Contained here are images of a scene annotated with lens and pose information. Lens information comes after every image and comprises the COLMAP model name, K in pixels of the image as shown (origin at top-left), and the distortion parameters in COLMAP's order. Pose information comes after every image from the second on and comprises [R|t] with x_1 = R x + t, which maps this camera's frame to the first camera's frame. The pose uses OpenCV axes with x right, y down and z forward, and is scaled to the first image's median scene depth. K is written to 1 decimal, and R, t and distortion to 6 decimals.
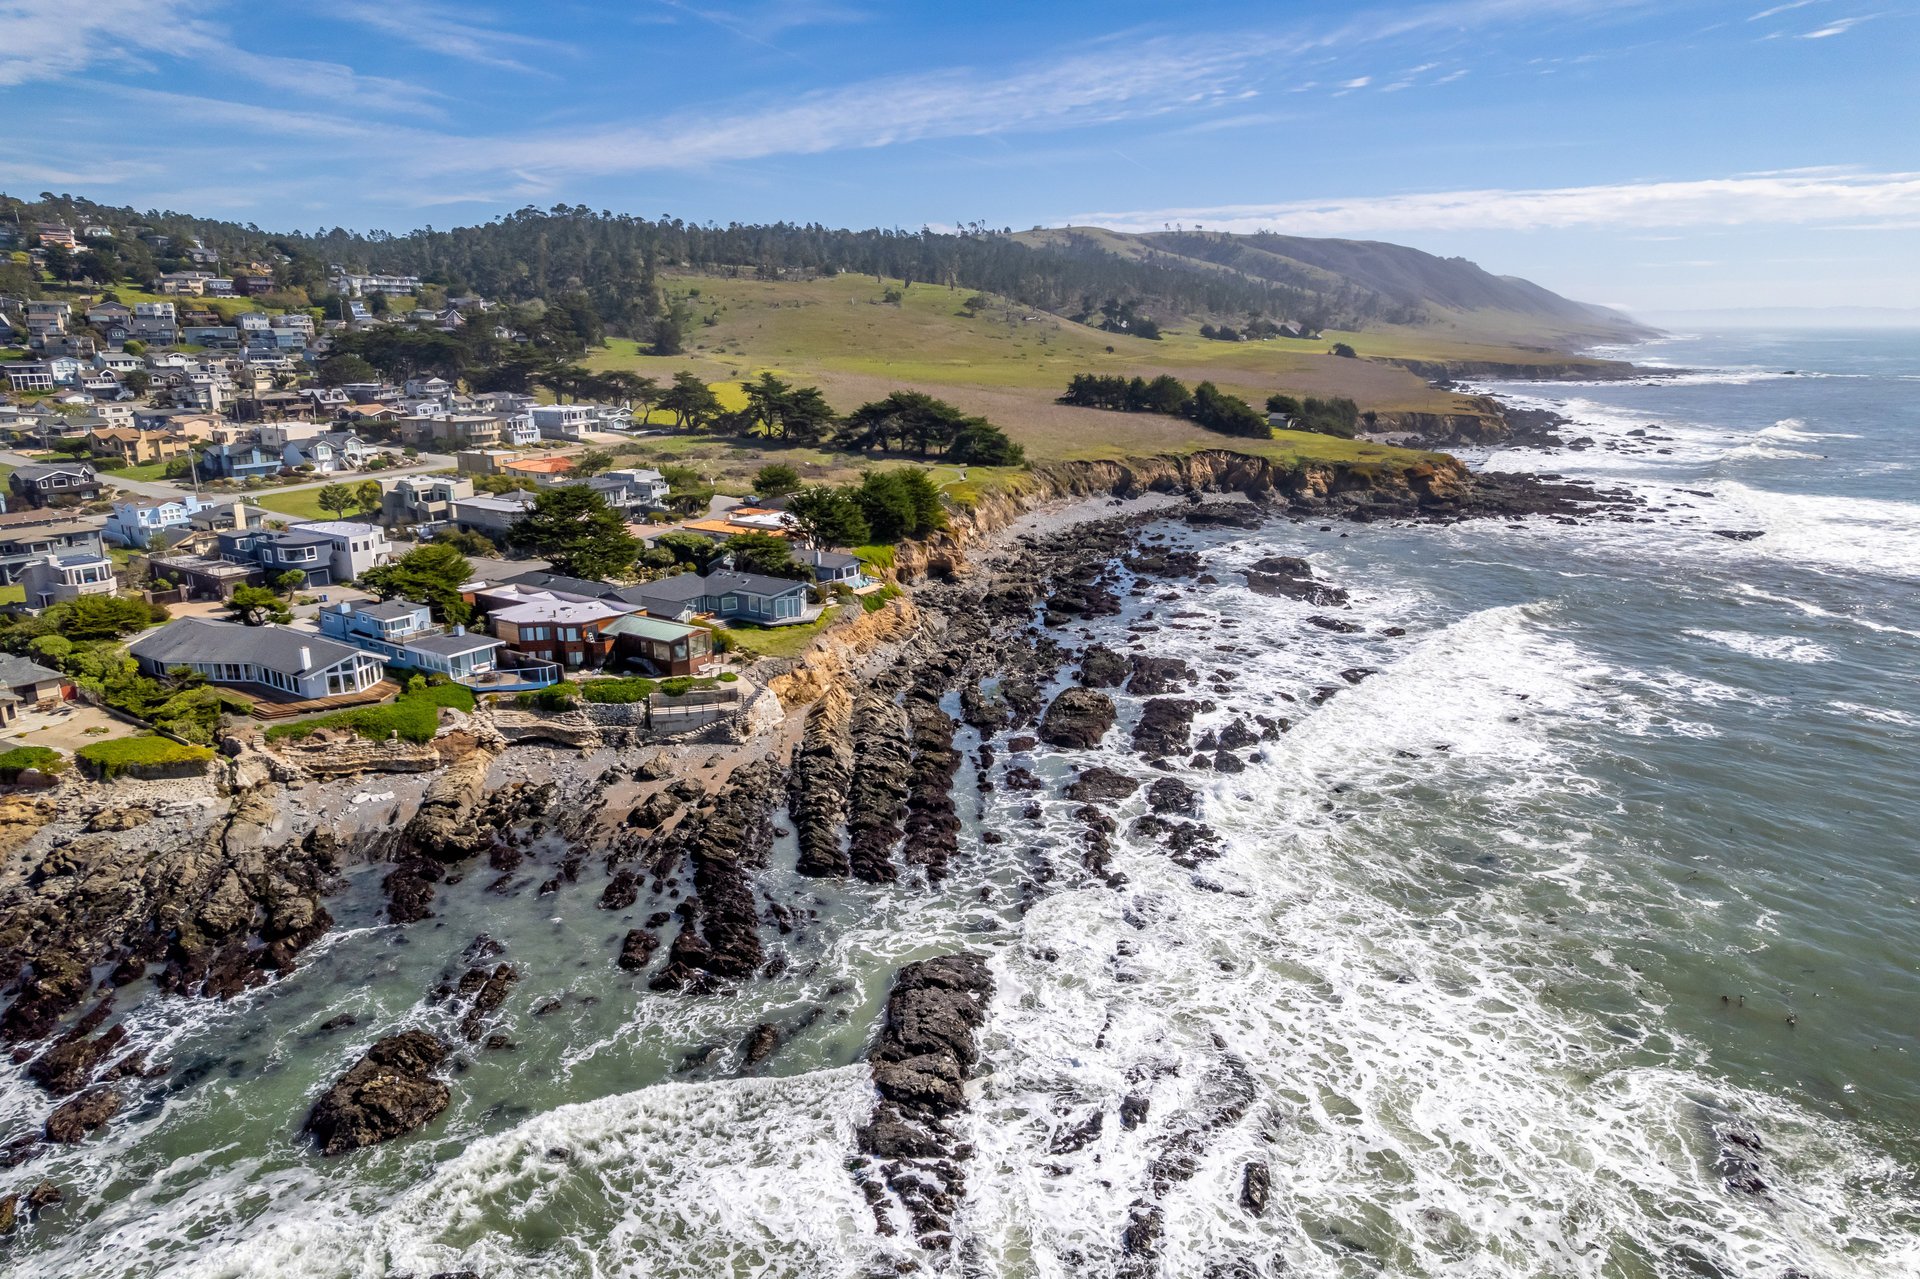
lens RADIAL K [[1229.1, 0, 962.7], [0, 1229.1, 631.5], [0, 0, 1]] dist [-0.080252, 0.076248]
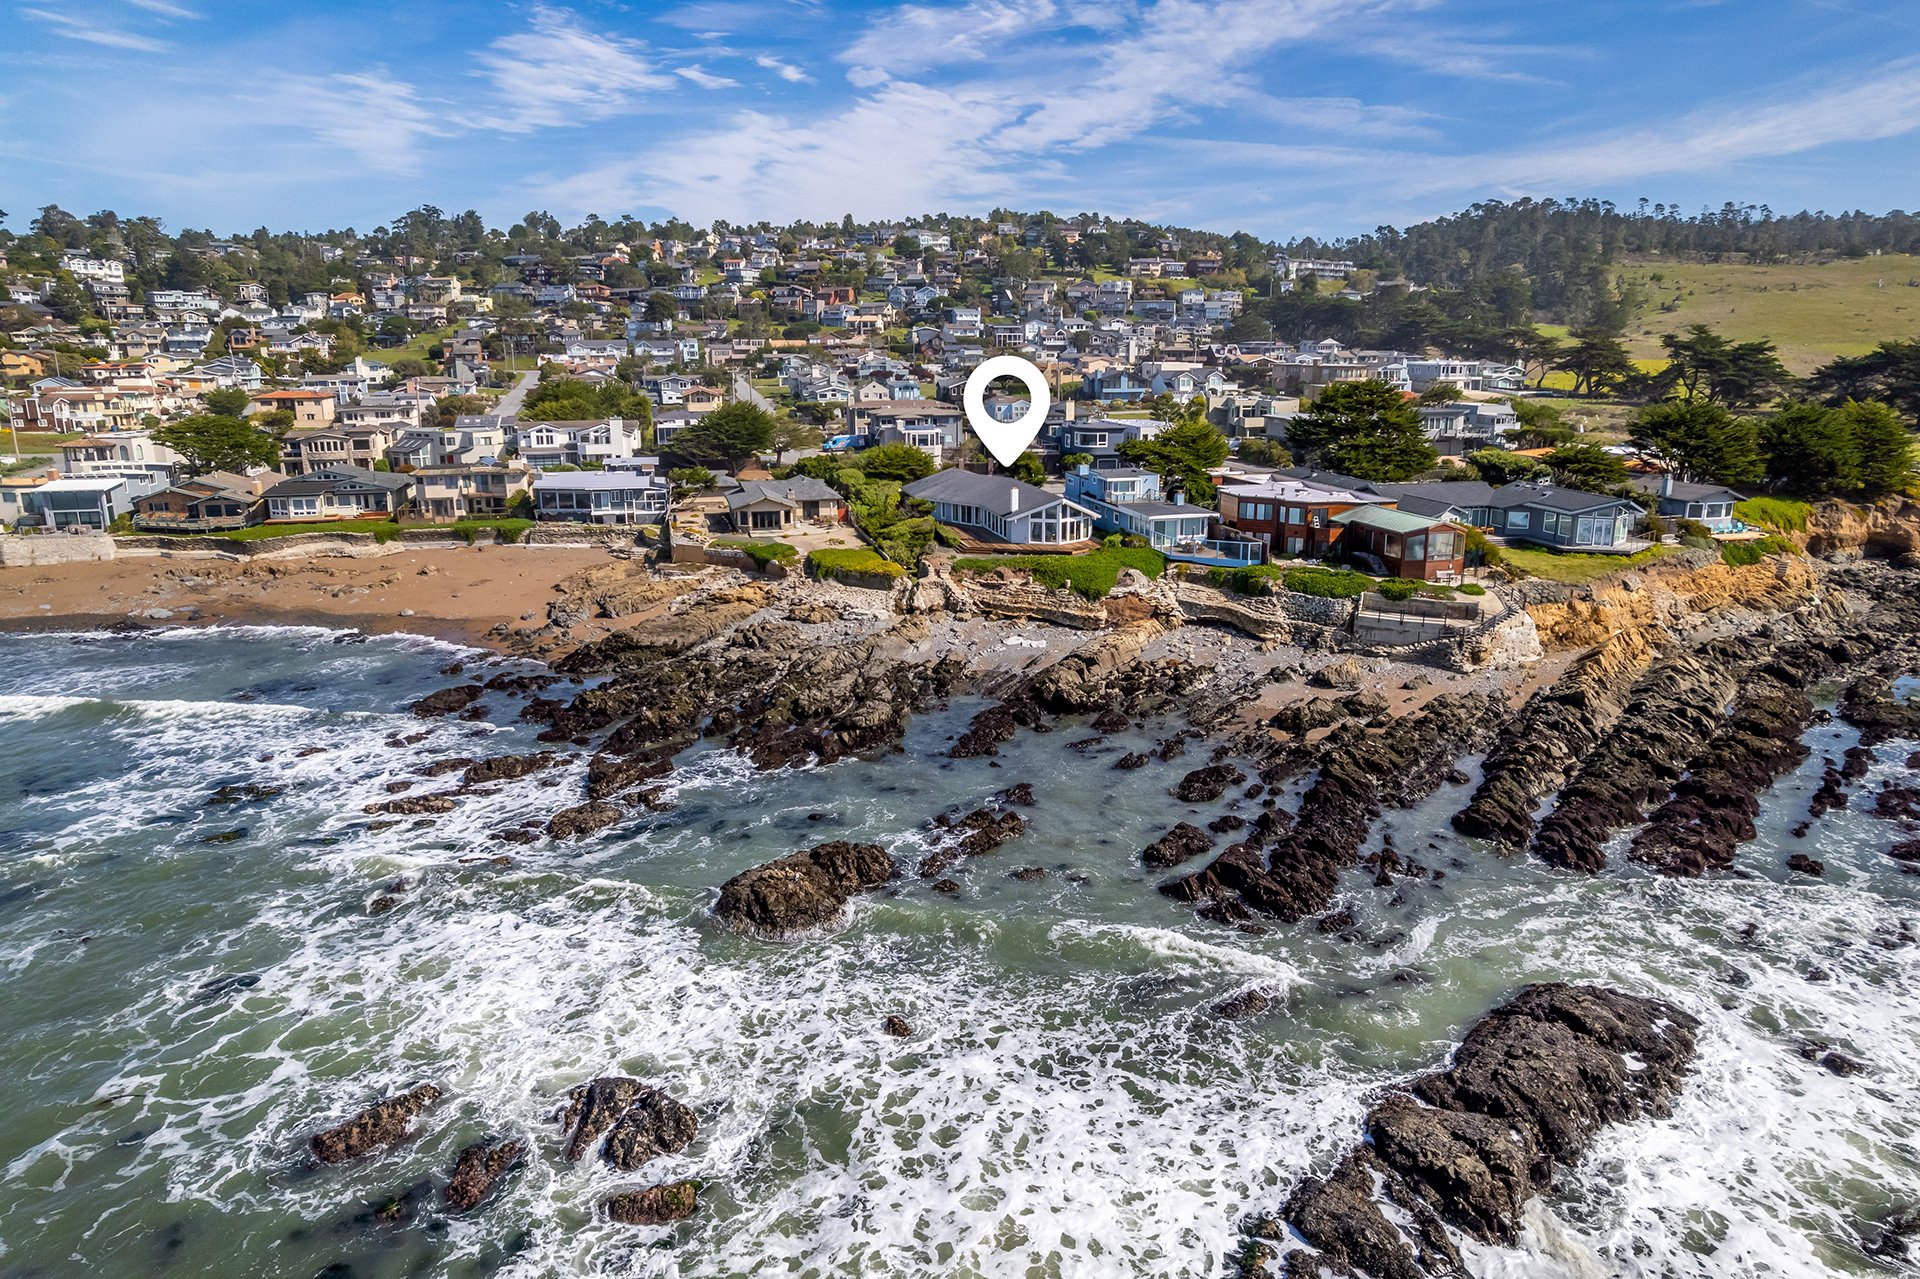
lens RADIAL K [[1229.1, 0, 962.7], [0, 1229.1, 631.5], [0, 0, 1]] dist [-0.080252, 0.076248]
pose [[0.742656, 0.156653, -0.651093, 0.071538], [-0.166481, 0.984920, 0.047078, 0.084023], [0.648650, 0.073432, 0.757536, 0.241496]]
